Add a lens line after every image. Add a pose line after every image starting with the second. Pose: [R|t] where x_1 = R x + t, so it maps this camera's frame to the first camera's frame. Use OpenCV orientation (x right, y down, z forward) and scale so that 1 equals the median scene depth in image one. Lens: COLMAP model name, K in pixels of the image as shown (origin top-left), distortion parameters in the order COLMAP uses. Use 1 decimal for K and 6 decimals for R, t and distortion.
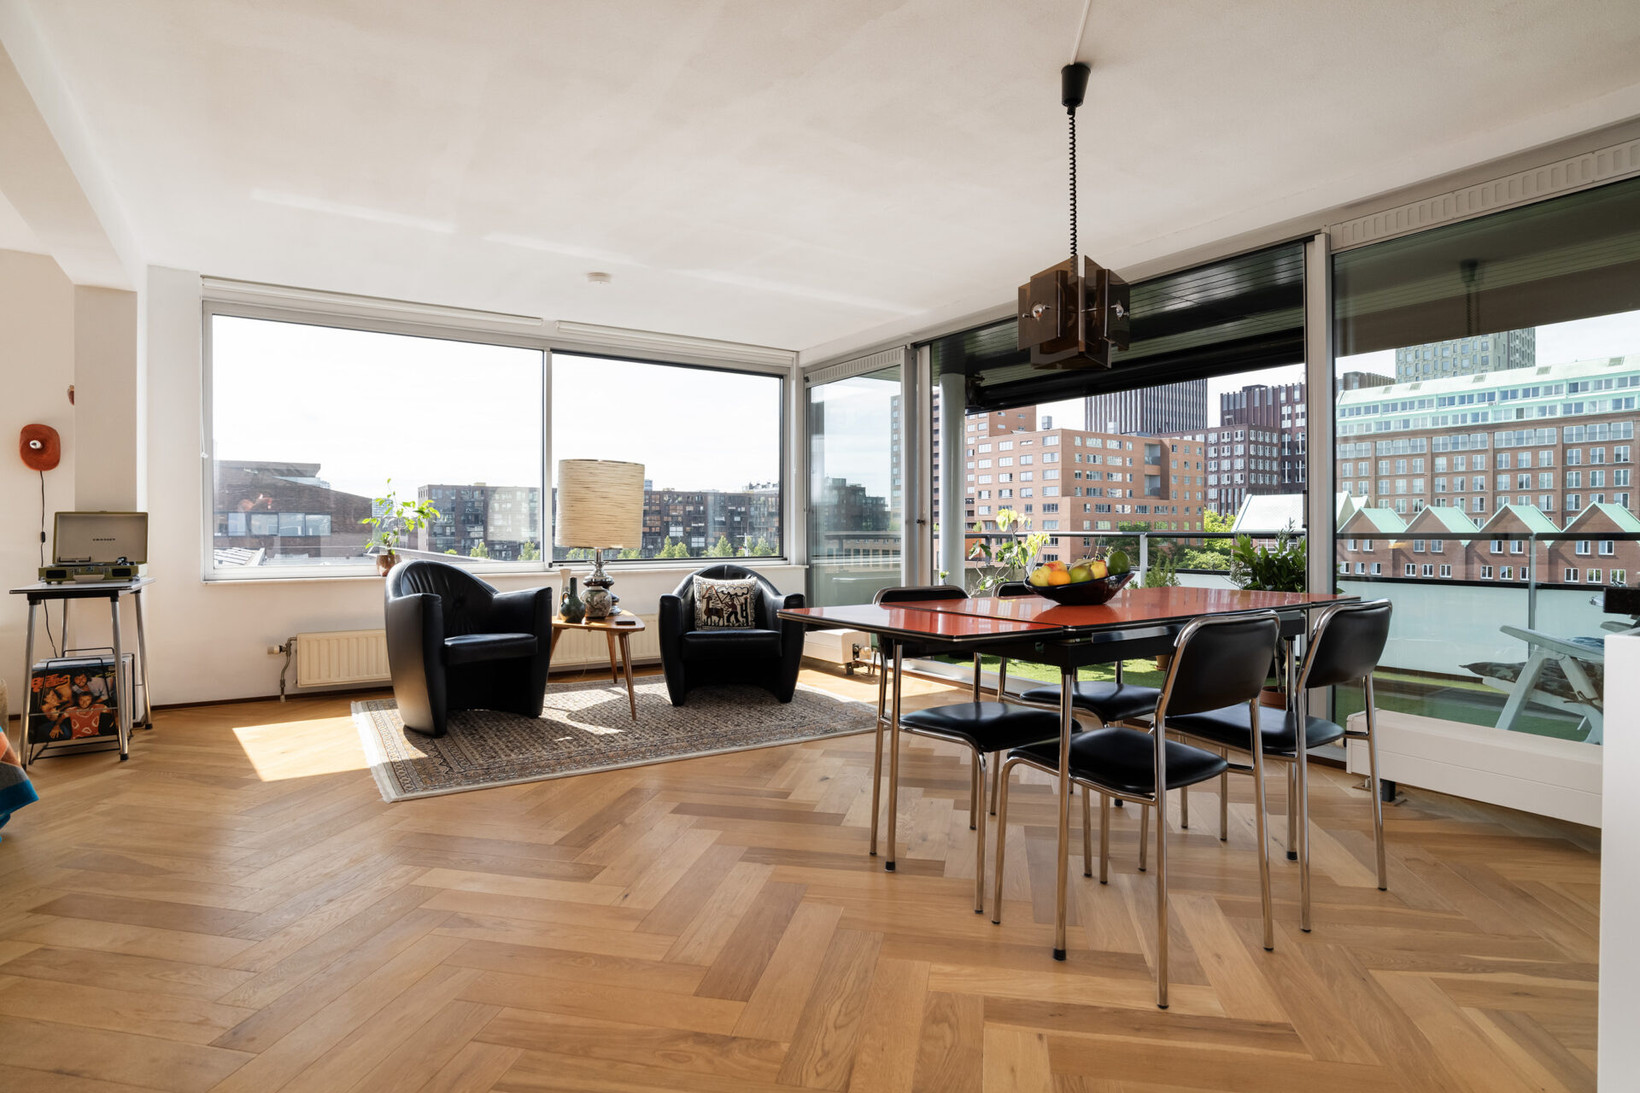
lens RADIAL K [[843.8, 0, 841.4], [0, 843.8, 539.3], [0, 0, 1]] dist [-0.038836, 0.005298]
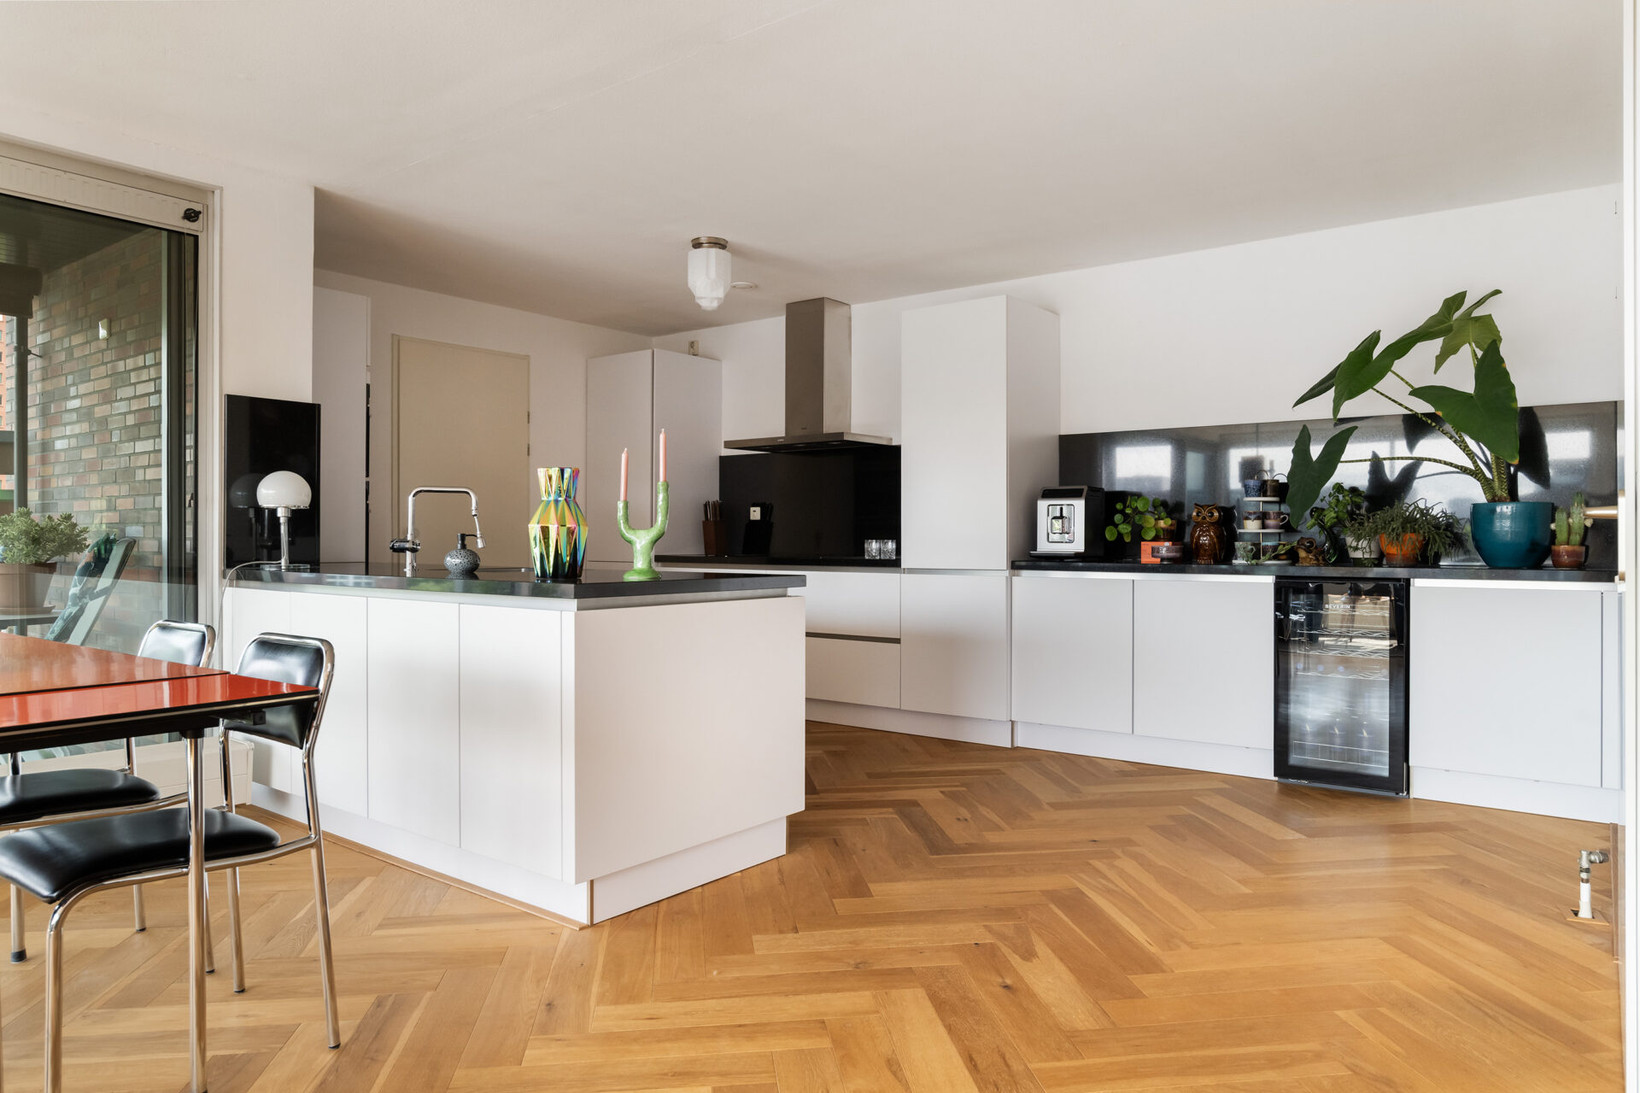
lens RADIAL K [[1040.8, 0, 827.2], [0, 1040.8, 543.4], [0, 0, 1]] dist [-0.020962, 0.019376]
pose [[-0.311456, -0.003085, 0.950255, -0.308741], [0.003276, 0.999985, 0.004320, -0.009052], [-0.950255, 0.004459, -0.311442, 0.271615]]
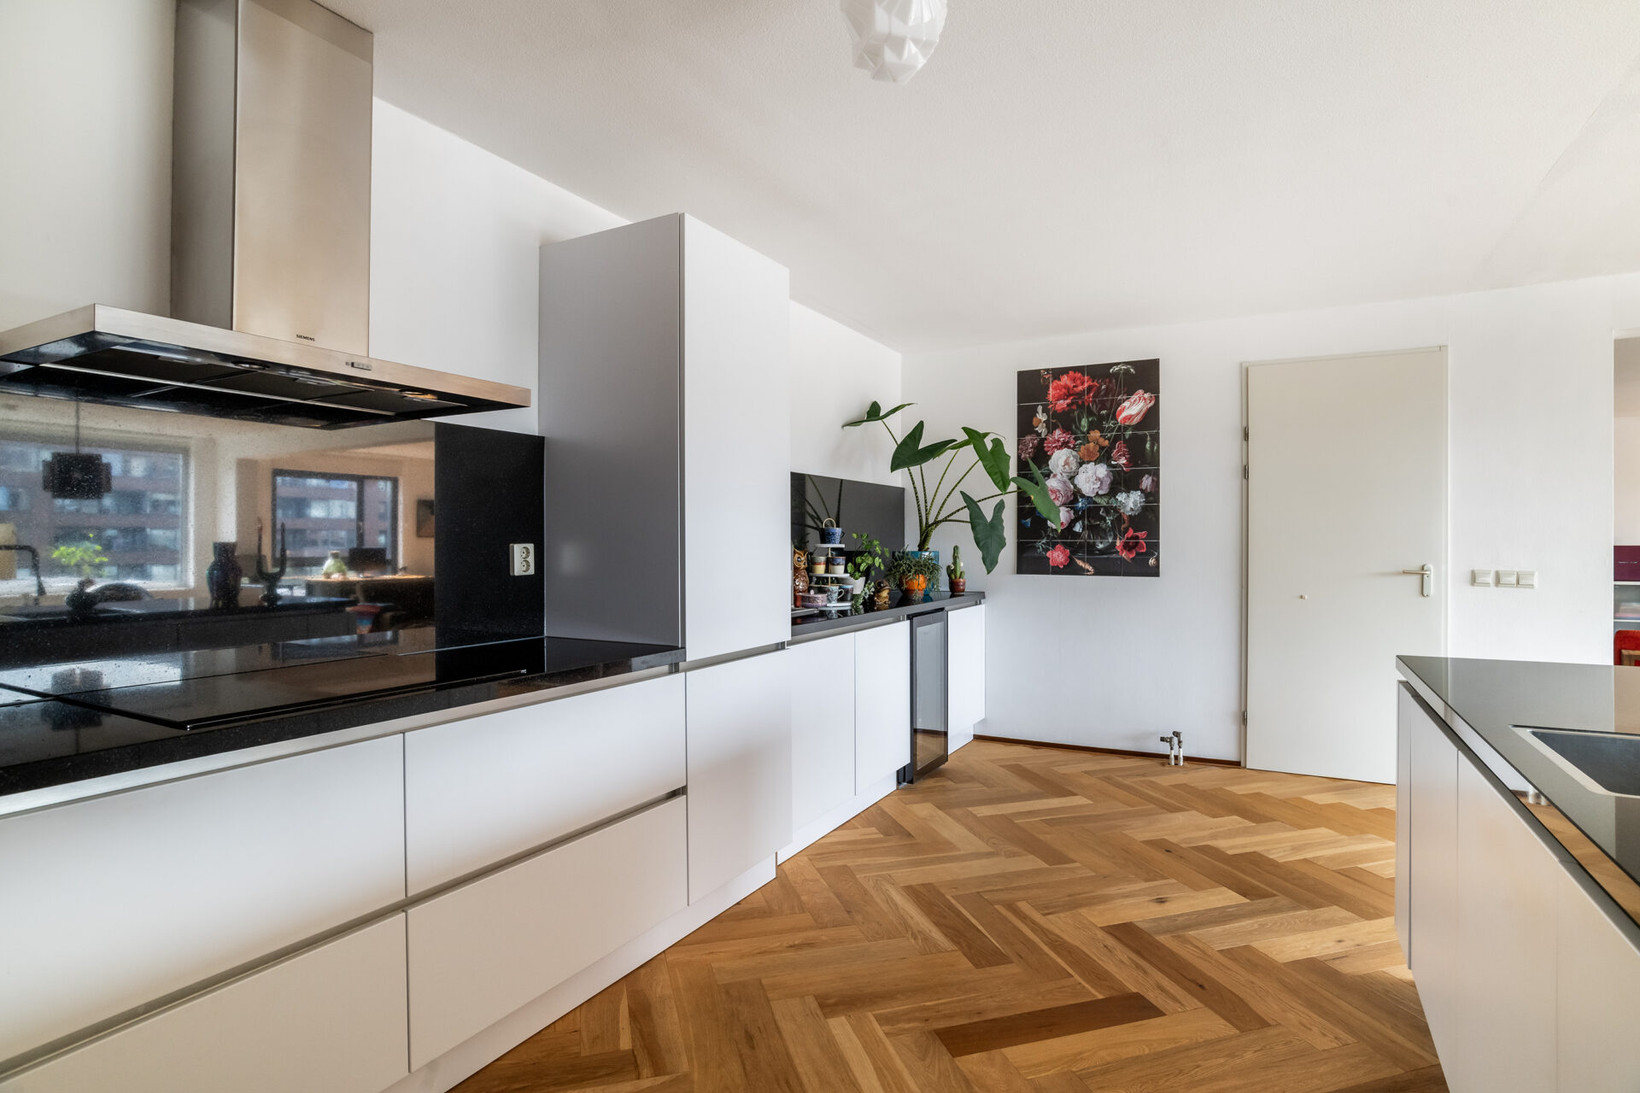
lens RADIAL K [[843.8, 0, 833.2], [0, 843.8, 545.4], [0, 0, 1]] dist [-0.038836, 0.005298]
pose [[-0.884426, -0.000100, -0.466681, 0.799358], [-0.004060, 0.999964, 0.007480, -0.050049], [0.466663, 0.008510, -0.884394, 0.341249]]
